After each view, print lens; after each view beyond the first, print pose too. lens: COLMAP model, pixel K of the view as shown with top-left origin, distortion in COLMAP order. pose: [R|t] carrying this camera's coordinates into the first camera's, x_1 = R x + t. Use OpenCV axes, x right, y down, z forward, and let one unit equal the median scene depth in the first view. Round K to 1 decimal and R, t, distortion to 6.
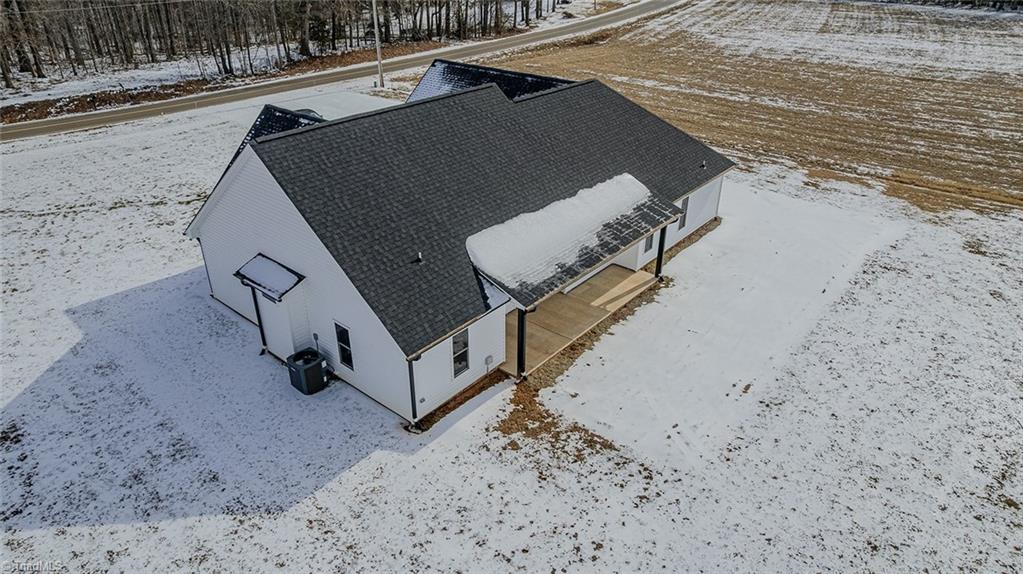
lens RADIAL K [[651.2, 0, 513.9], [0, 651.2, 287.0], [0, 0, 1]] dist [-0.074912, 0.075507]
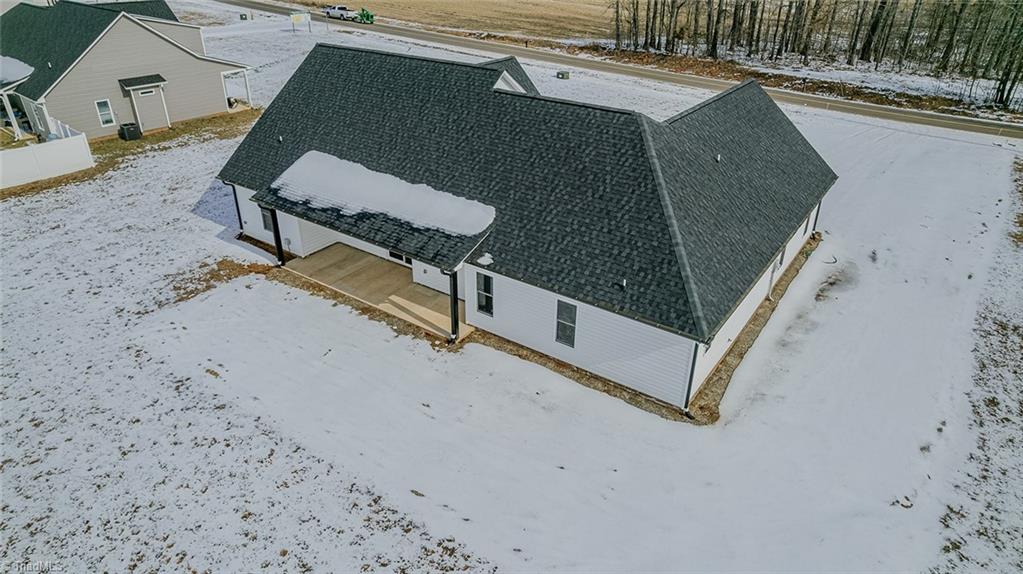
lens RADIAL K [[661.5, 0, 515.4], [0, 661.5, 281.7], [0, 0, 1]] dist [-0.080583, 0.076732]
pose [[0.081799, 0.466068, -0.880960, 0.989592], [-0.490884, 0.788111, 0.371367, -0.443882], [0.867376, 0.402072, 0.293252, 0.871783]]
